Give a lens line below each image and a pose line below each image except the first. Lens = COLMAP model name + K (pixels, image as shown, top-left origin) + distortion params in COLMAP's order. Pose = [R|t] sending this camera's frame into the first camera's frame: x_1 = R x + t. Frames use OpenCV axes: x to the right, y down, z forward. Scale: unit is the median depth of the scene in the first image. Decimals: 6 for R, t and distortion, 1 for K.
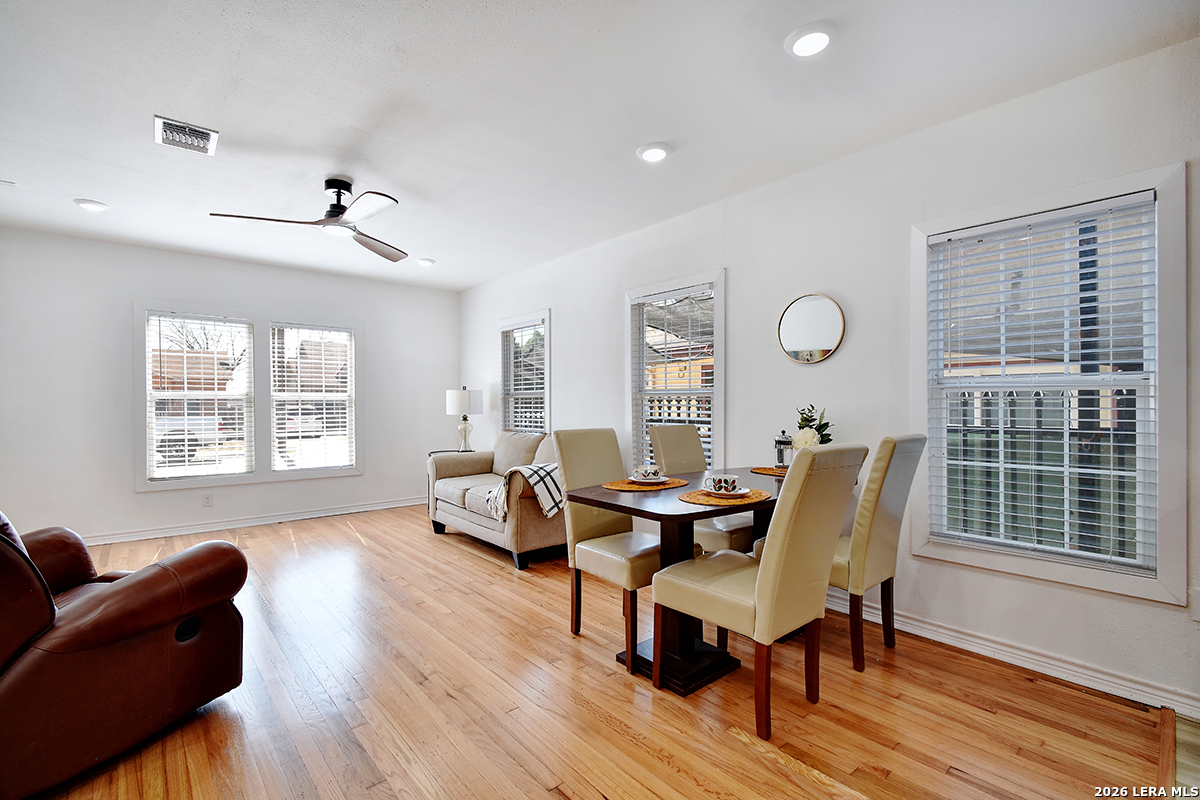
lens RADIAL K [[527.4, 0, 600.0], [0, 527.4, 400.0], [0, 0, 1]] dist [0.000595, -0.010043]
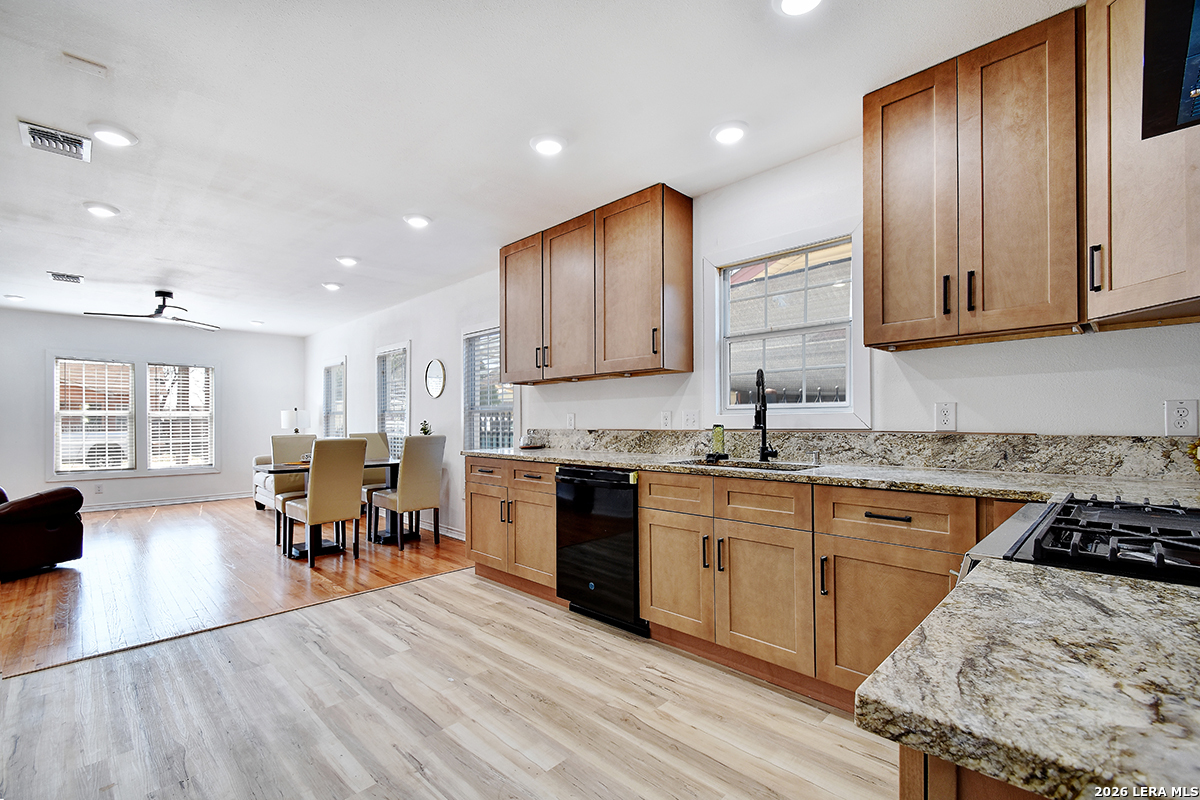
lens RADIAL K [[527.4, 0, 600.0], [0, 527.4, 400.0], [0, 0, 1]] dist [0.000595, -0.010043]
pose [[0.998226, 0.001122, 0.059535, 0.844881], [0.000801, 0.999479, -0.032266, 0.000757], [-0.059540, 0.032257, 0.997705, -0.813217]]
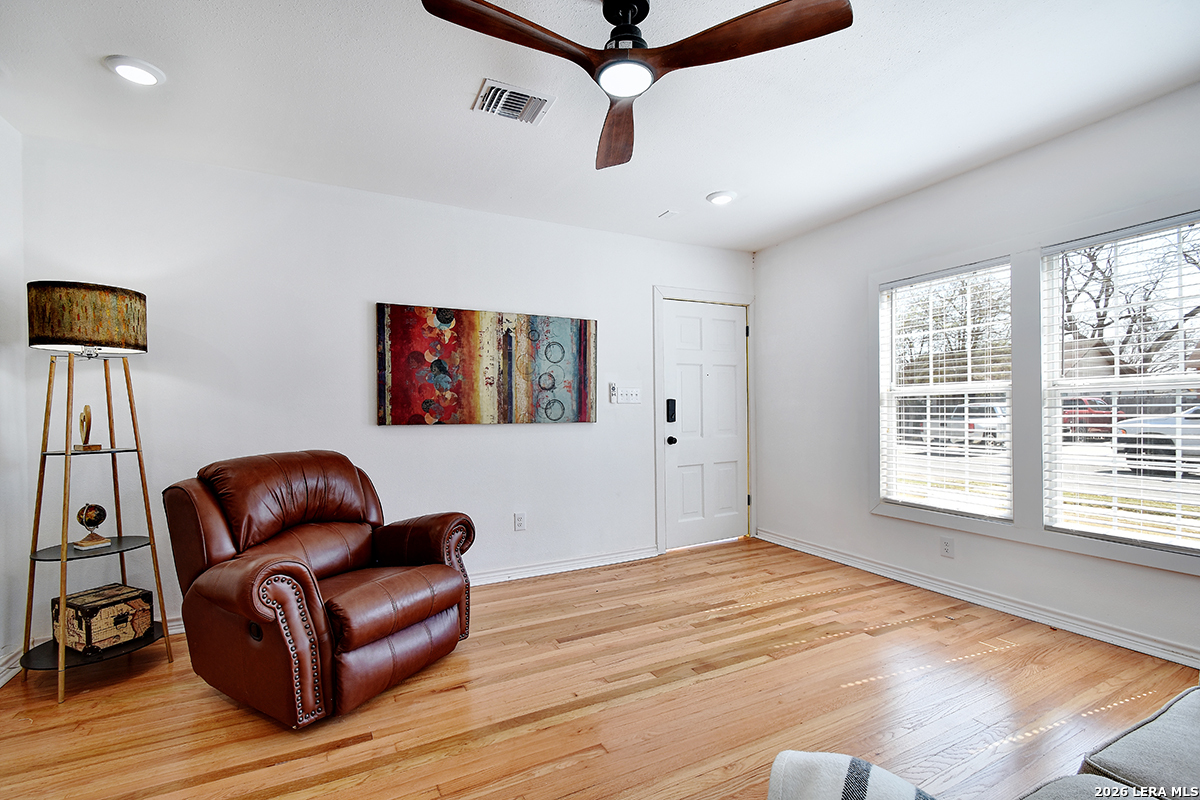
lens RADIAL K [[526.3, 0, 598.8], [0, 526.3, 422.6], [0, 0, 1]] dist [0.014828, -0.000056]
pose [[-0.250367, 0.025118, -0.967825, 0.036967], [0.015550, 0.999639, 0.021921, 0.018523], [0.968026, -0.009561, -0.250667, 1.123070]]
